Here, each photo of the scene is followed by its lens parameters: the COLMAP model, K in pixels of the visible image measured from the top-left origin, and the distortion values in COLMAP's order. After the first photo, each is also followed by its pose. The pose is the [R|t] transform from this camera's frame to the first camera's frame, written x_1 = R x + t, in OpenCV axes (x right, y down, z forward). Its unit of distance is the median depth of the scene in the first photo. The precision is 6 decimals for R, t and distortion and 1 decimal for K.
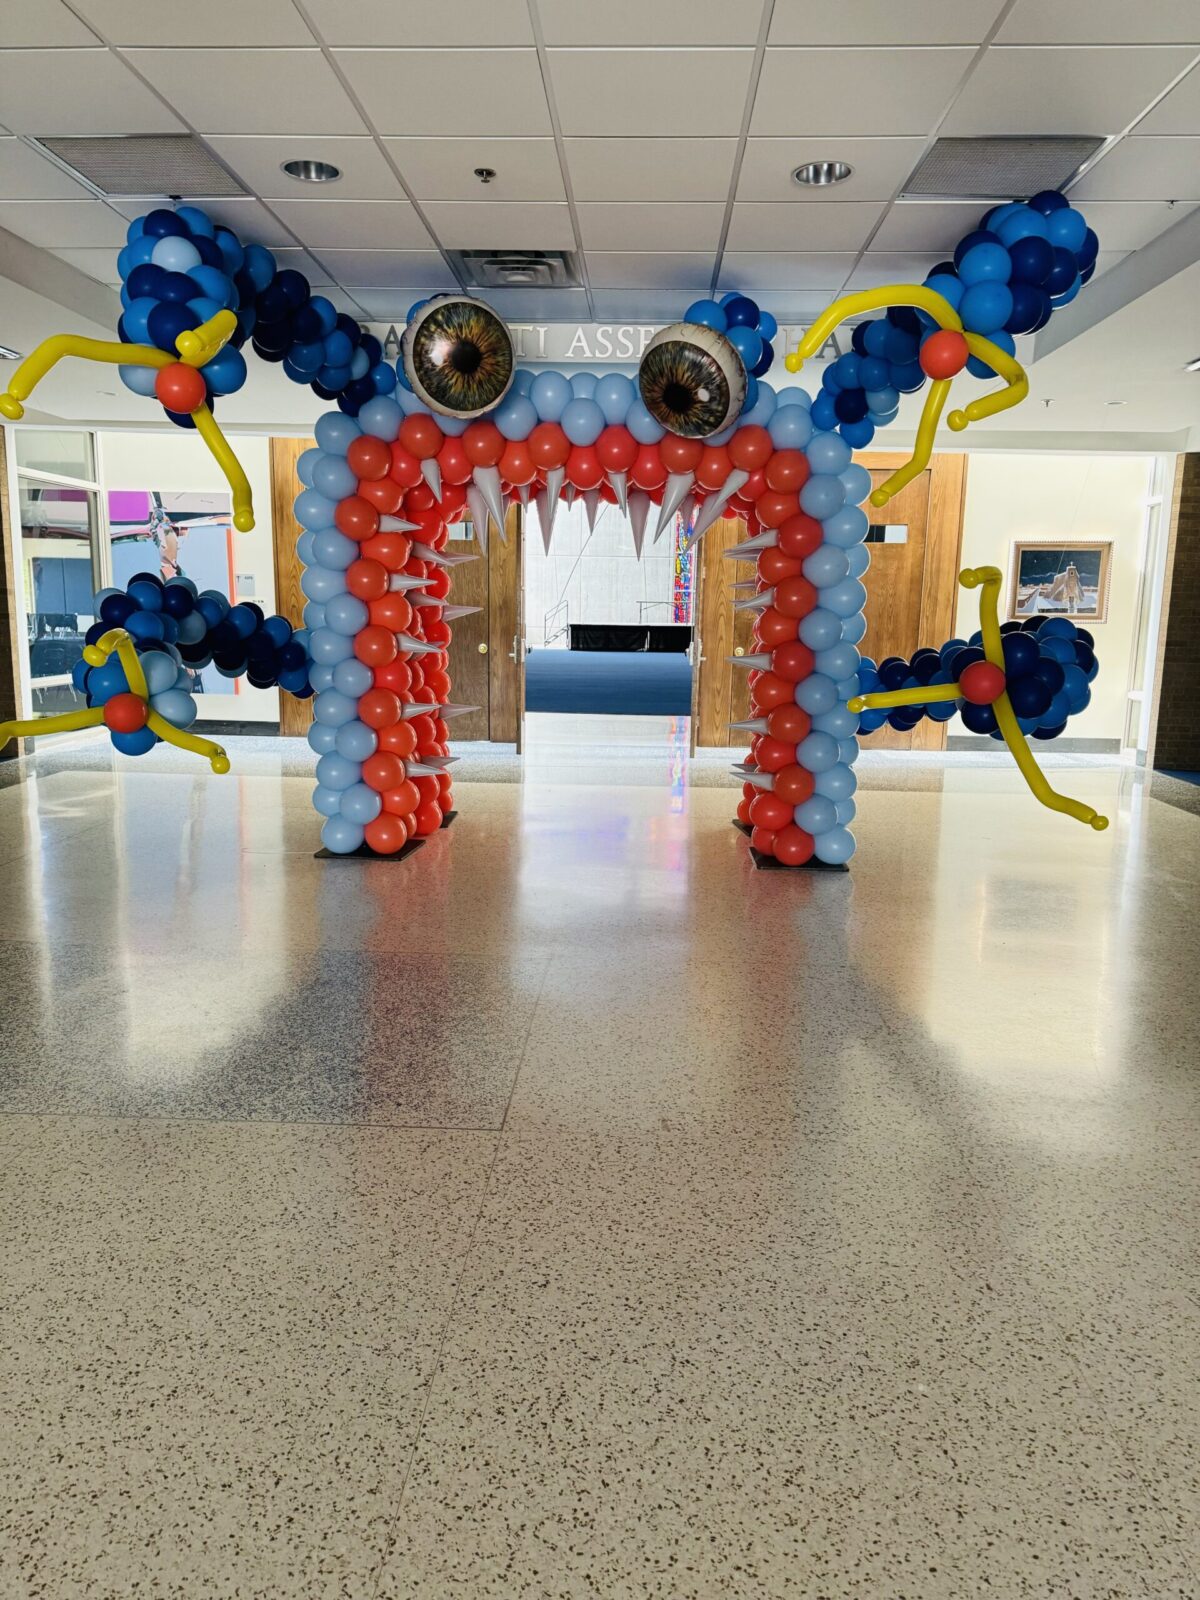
lens RADIAL K [[1128.7, 0, 600.0], [0, 1128.7, 800.0], [0, 0, 1]] dist [0.113982, -0.147247]
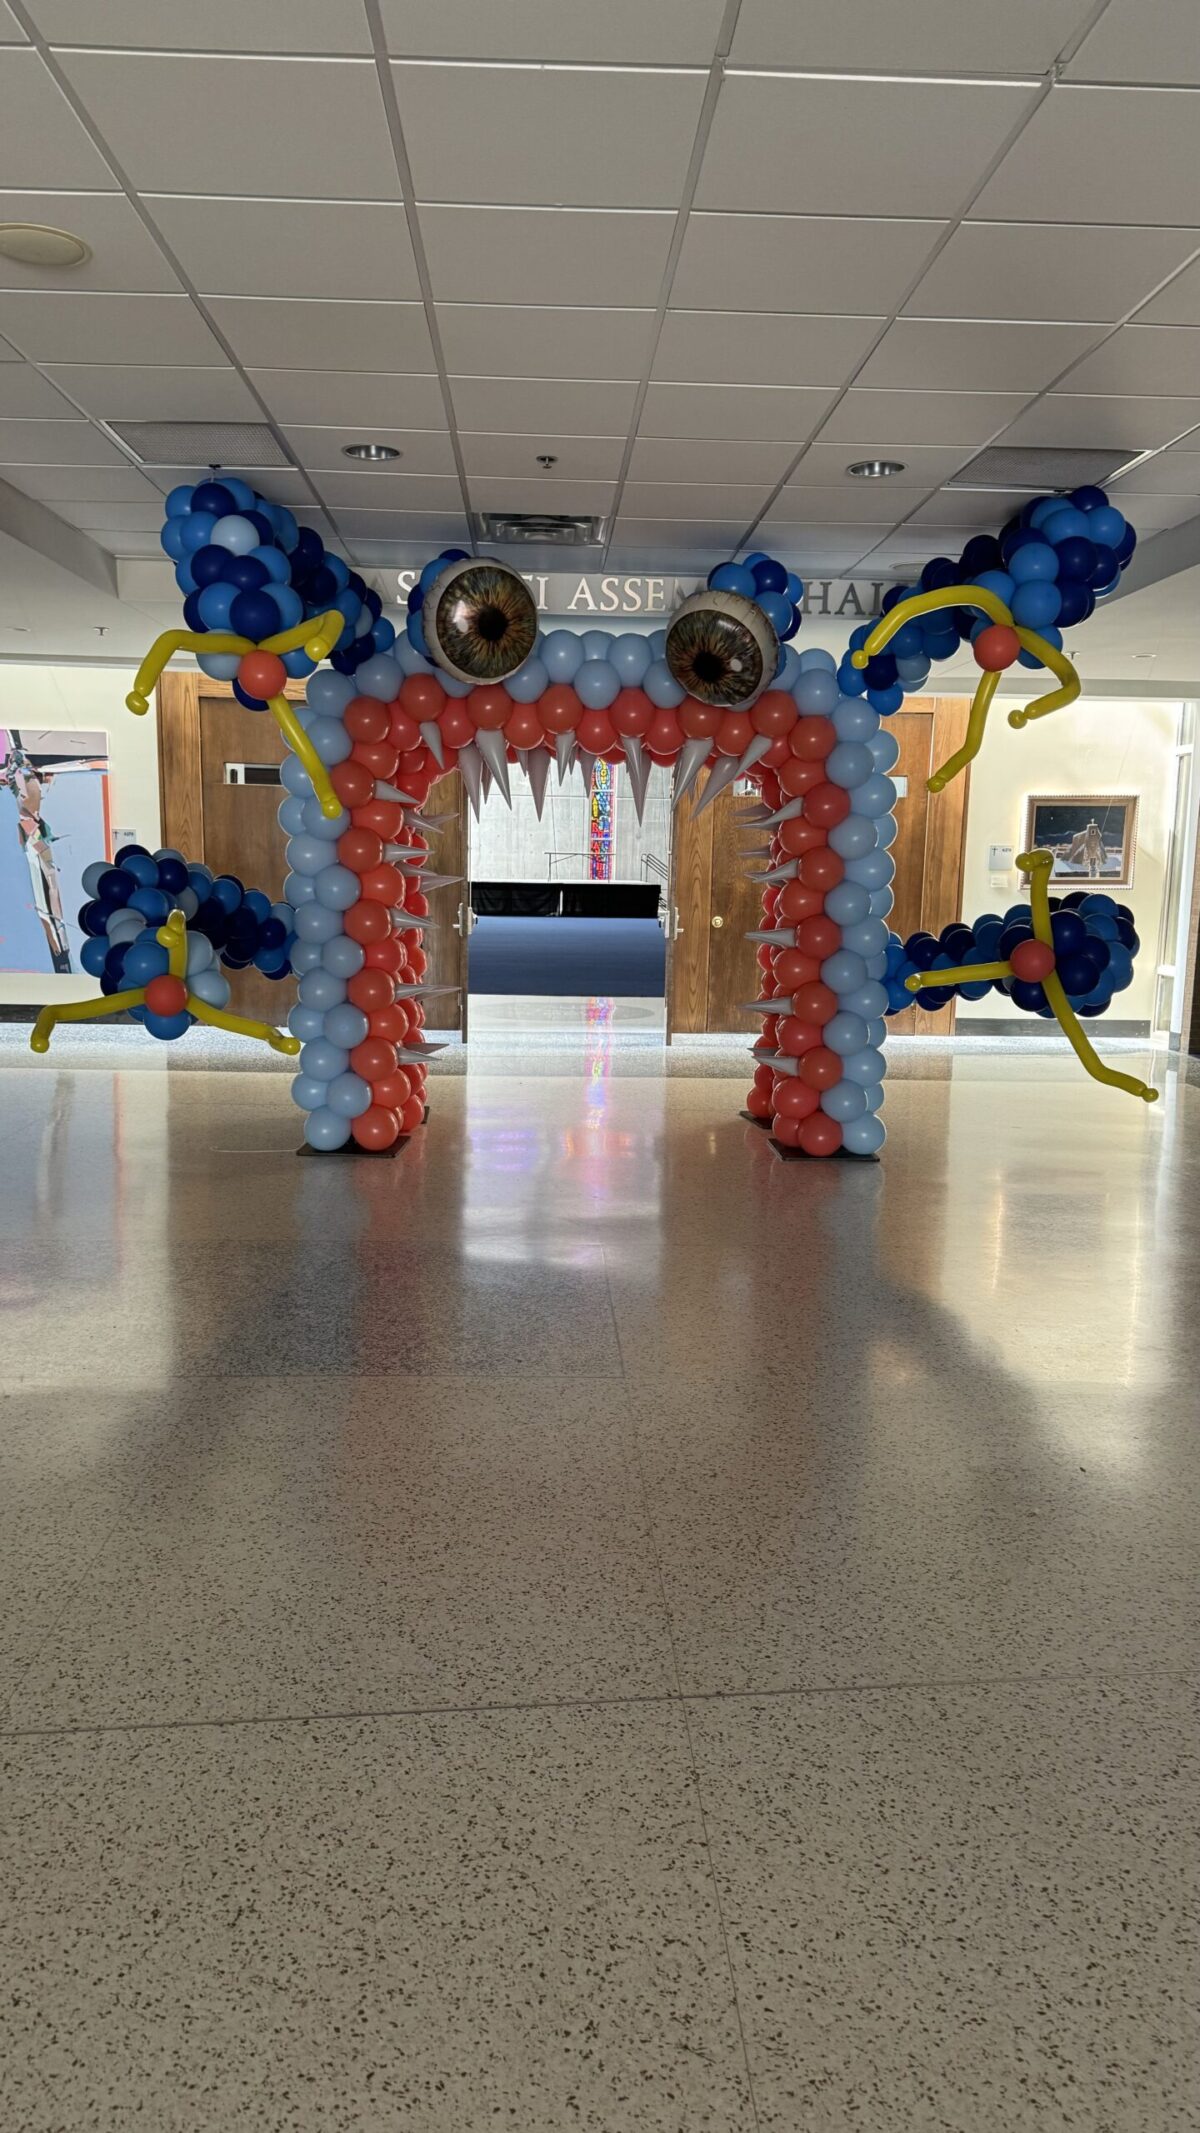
lens RADIAL K [[1491.4, 0, 600.0], [0, 1491.4, 1066.5], [0, 0, 1]] dist [0.153298, -0.000595]
pose [[0.996412, -0.010162, 0.084022, -0.117016], [0.012548, 0.999531, -0.027917, 0.017417], [-0.083699, 0.028871, 0.996073, -0.220836]]
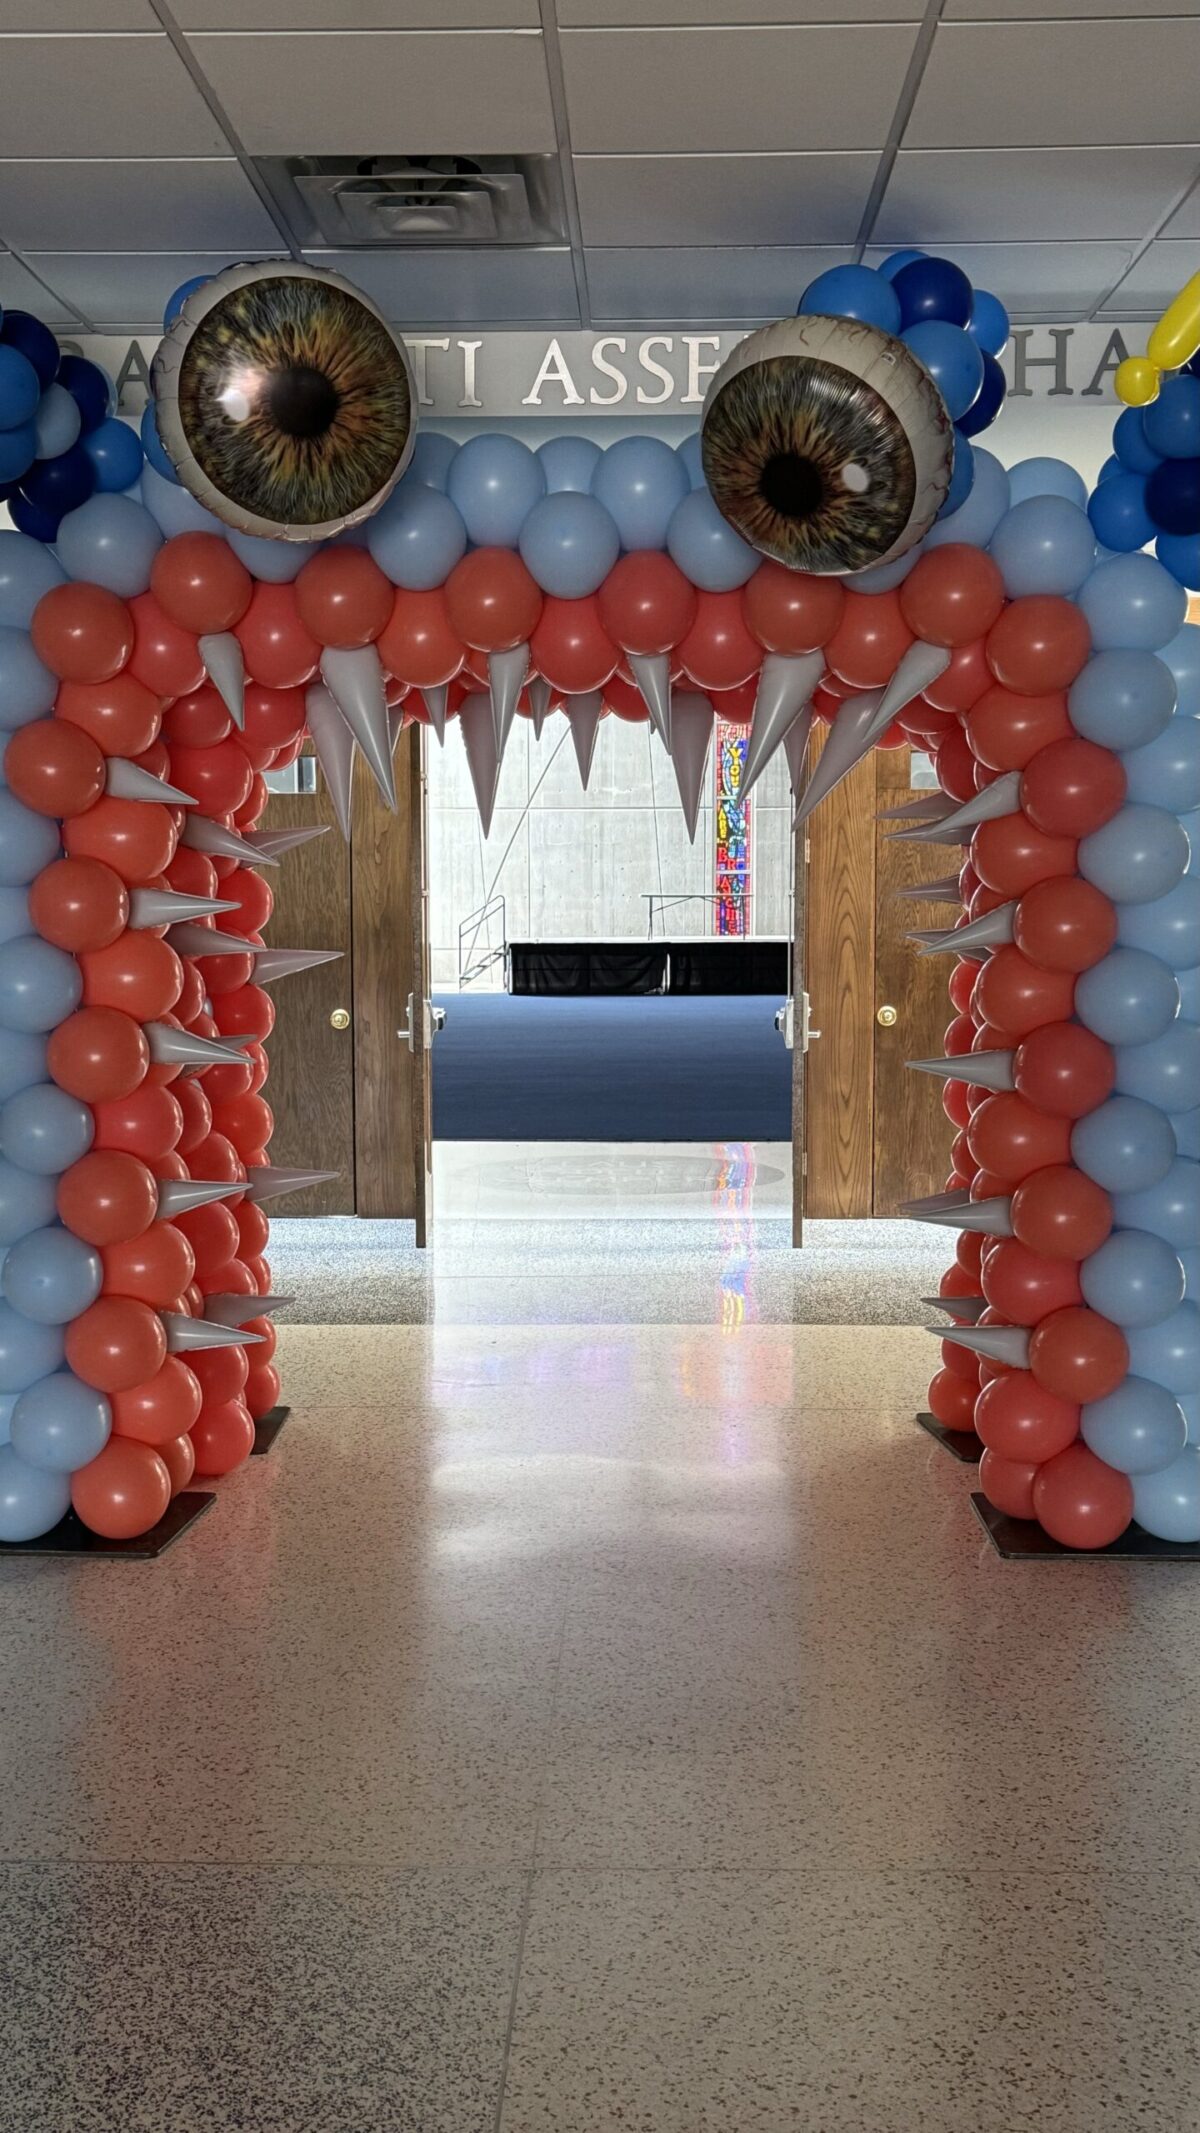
lens RADIAL K [[2235.4, 0, 600.0], [0, 2235.4, 1066.5], [0, 0, 1]] dist [0.132717, 0.009343]
pose [[0.999646, -0.021675, 0.015411, -0.020523], [0.023031, 0.995293, -0.094131, -0.047310], [-0.013298, 0.094453, 0.995441, 0.149230]]
